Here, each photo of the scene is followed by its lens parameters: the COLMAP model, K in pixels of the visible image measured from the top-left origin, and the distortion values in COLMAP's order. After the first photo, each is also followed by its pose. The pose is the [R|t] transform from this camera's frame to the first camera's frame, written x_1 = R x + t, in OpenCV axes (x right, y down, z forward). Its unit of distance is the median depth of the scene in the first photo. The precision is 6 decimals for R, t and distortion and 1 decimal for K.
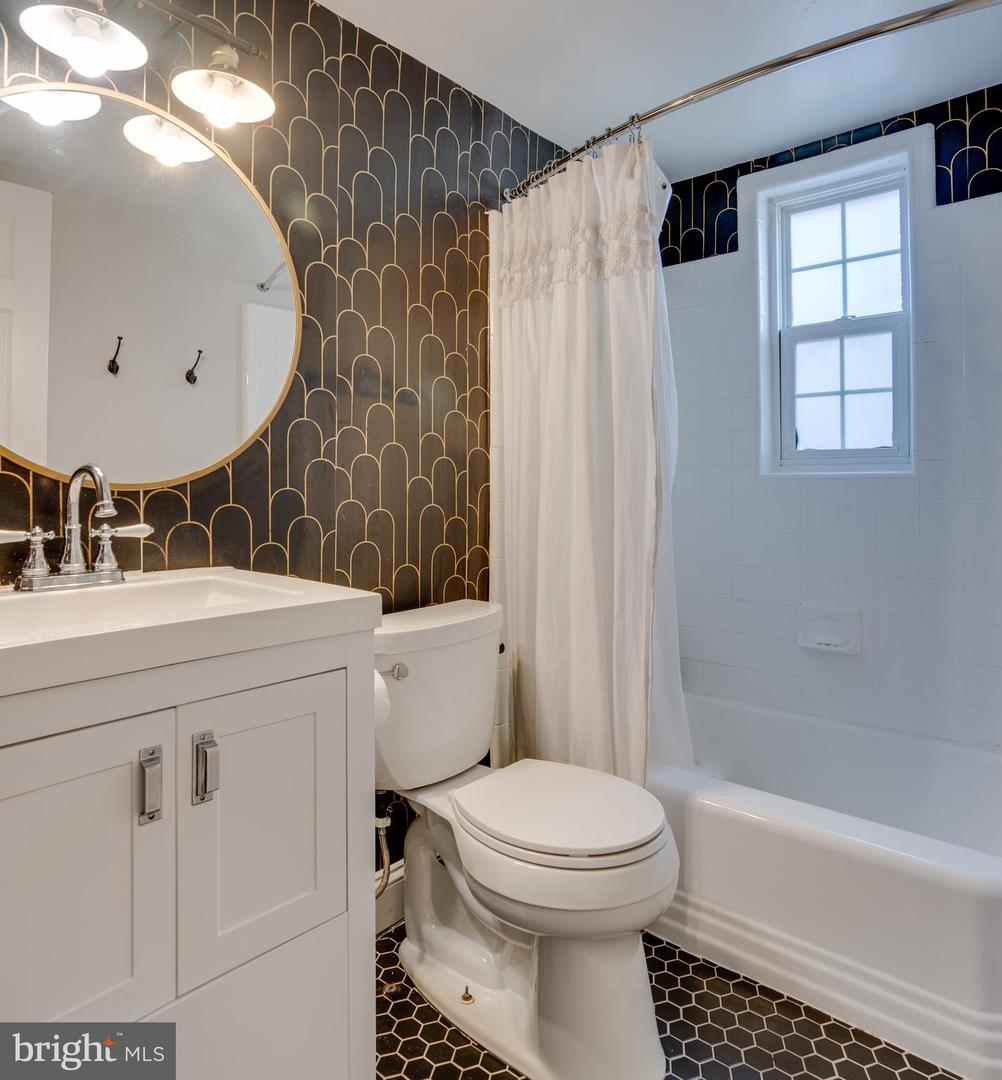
lens RADIAL K [[711.0, 0, 501.7], [0, 711.0, 461.9], [0, 0, 1]] dist [-0.047806, 0.021579]
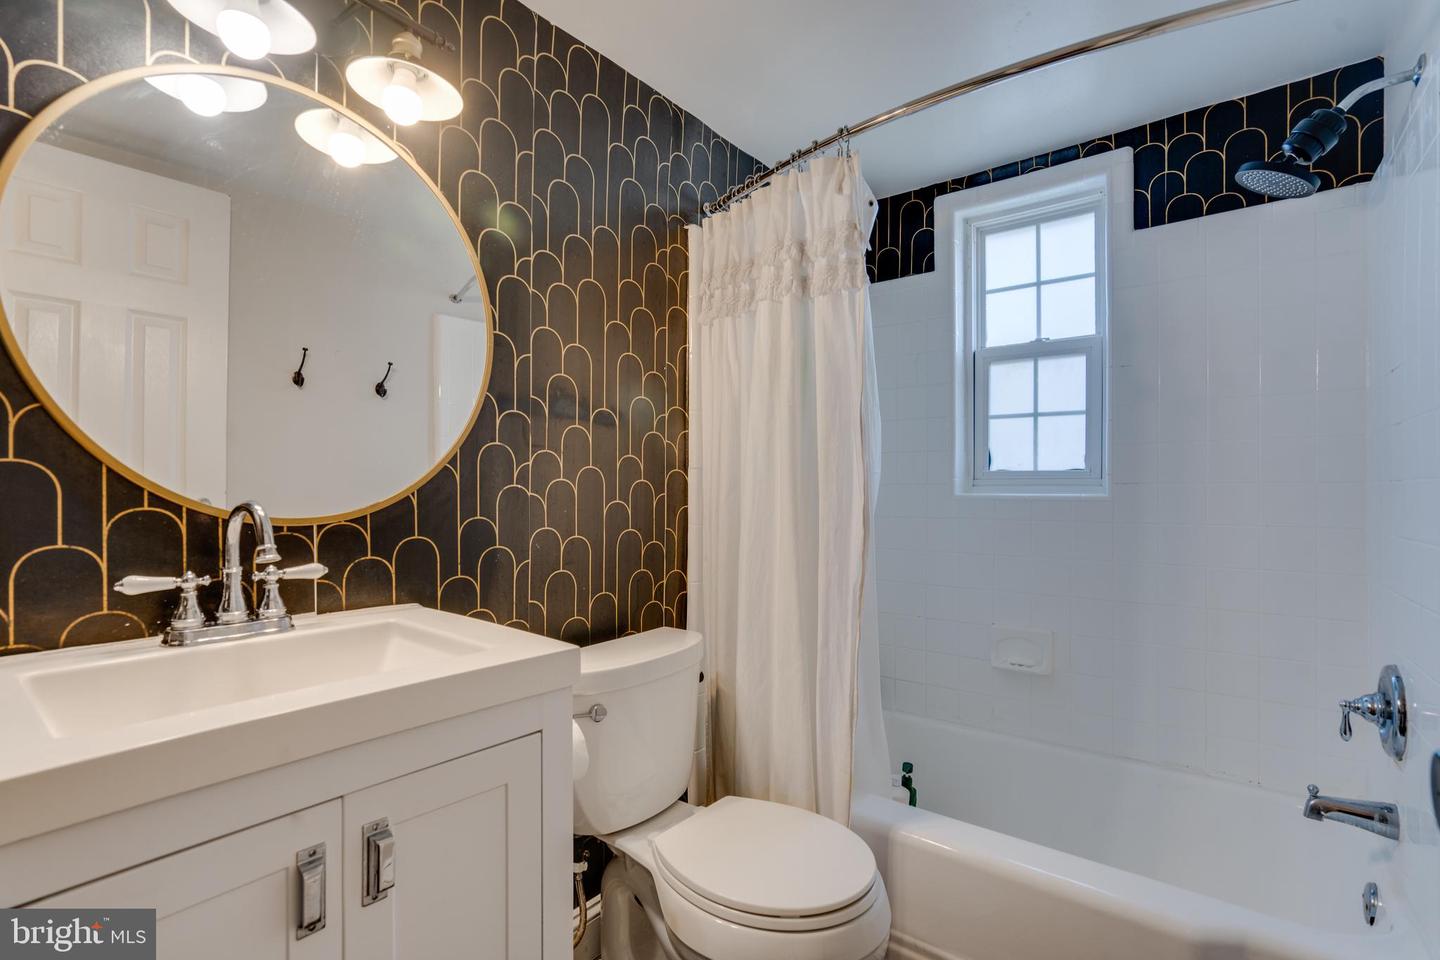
lens RADIAL K [[663.0, 0, 710.4], [0, 663.0, 481.1], [0, 0, 1]] dist [-0.043839, 0.020681]
pose [[0.999238, 0.007142, 0.038361, -0.023753], [-0.008094, 0.999661, 0.024738, -0.029741], [-0.038171, -0.025030, 0.998958, 0.097668]]
